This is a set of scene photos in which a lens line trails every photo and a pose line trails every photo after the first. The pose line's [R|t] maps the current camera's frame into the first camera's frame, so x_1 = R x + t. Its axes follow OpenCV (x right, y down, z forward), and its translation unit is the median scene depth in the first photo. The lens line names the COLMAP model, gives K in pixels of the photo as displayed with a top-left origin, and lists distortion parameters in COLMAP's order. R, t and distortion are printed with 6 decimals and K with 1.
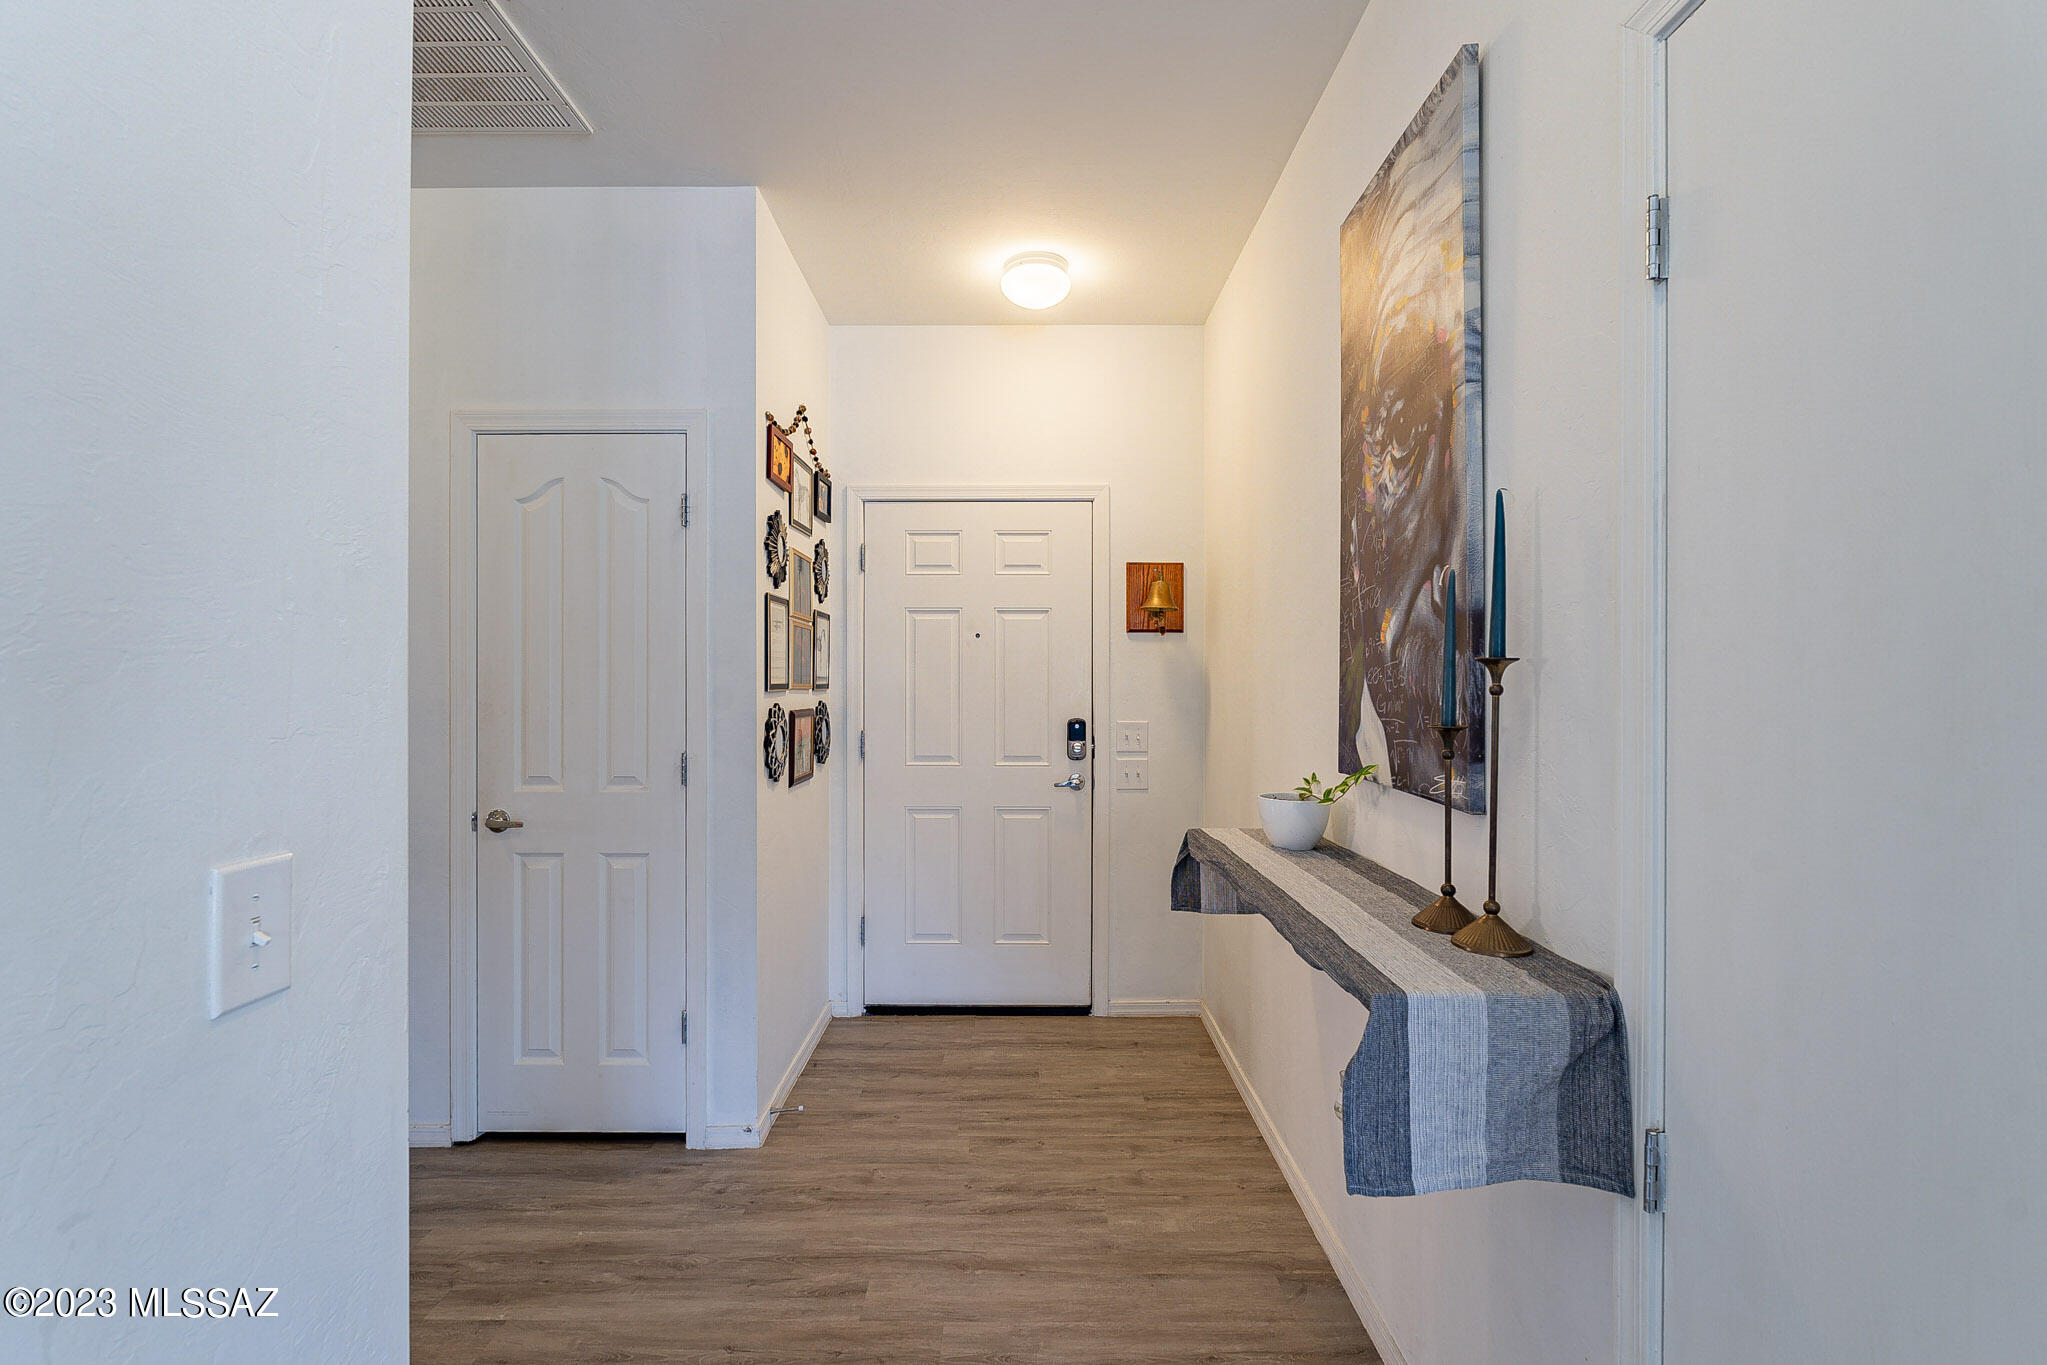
lens RADIAL K [[897.7, 0, 1023.5], [0, 897.7, 682.5], [0, 0, 1]] dist [-0.002457, 0.000414]
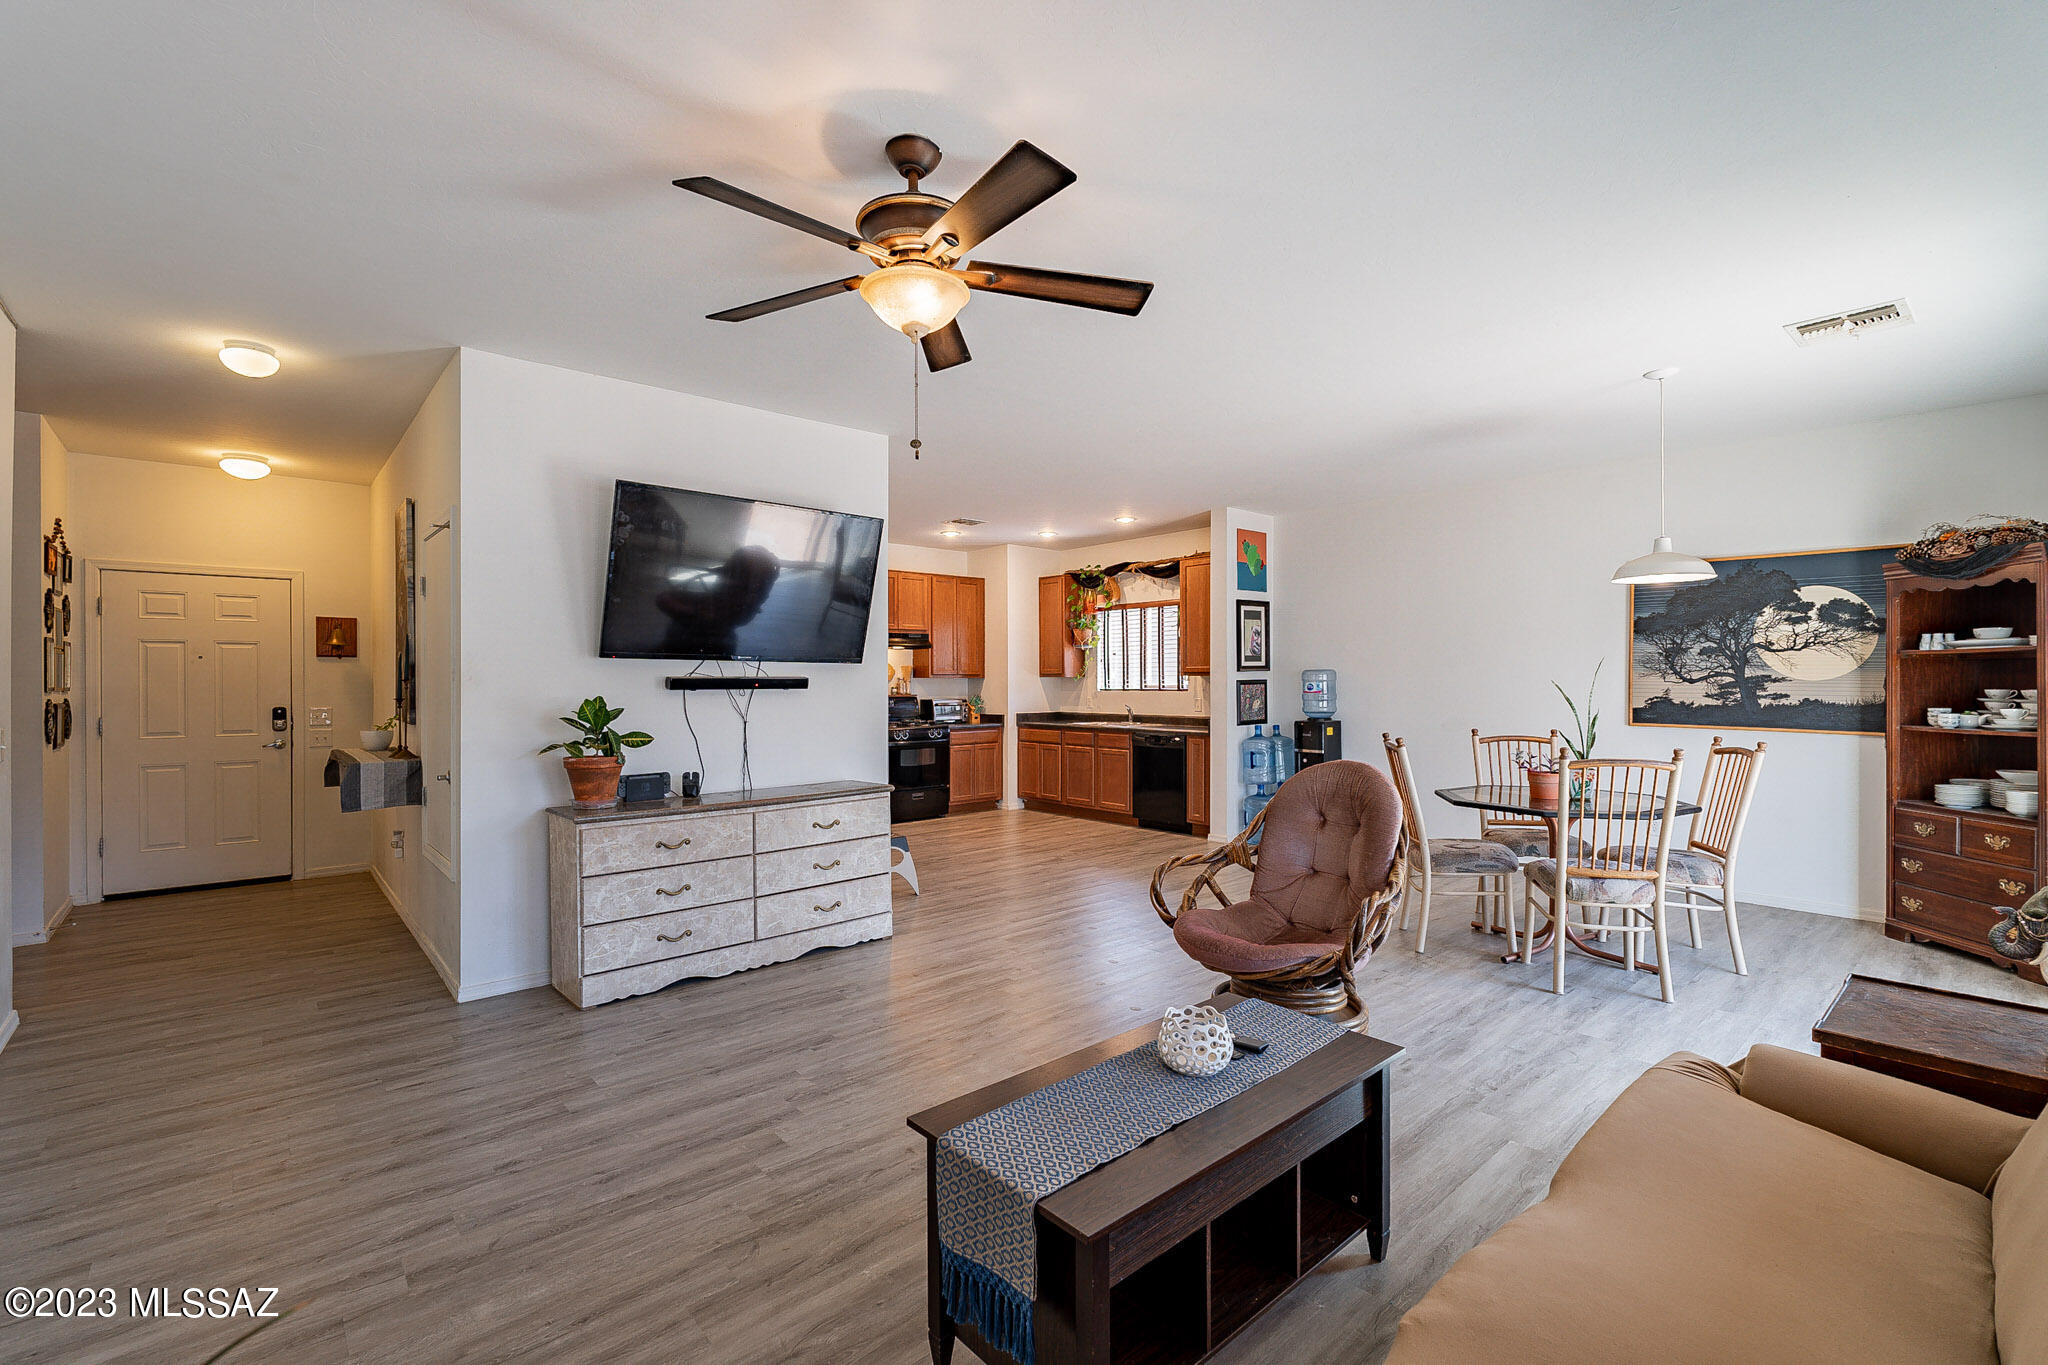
lens RADIAL K [[898.2, 0, 1024.0], [0, 898.2, 682.5], [0, 0, 1]] dist [-0.002457, 0.000414]
pose [[0.752961, -0.002102, 0.658062, 0.002625], [0.002075, 0.999998, 0.000821, -0.004986], [-0.658062, 0.000747, 0.752964, -1.243547]]
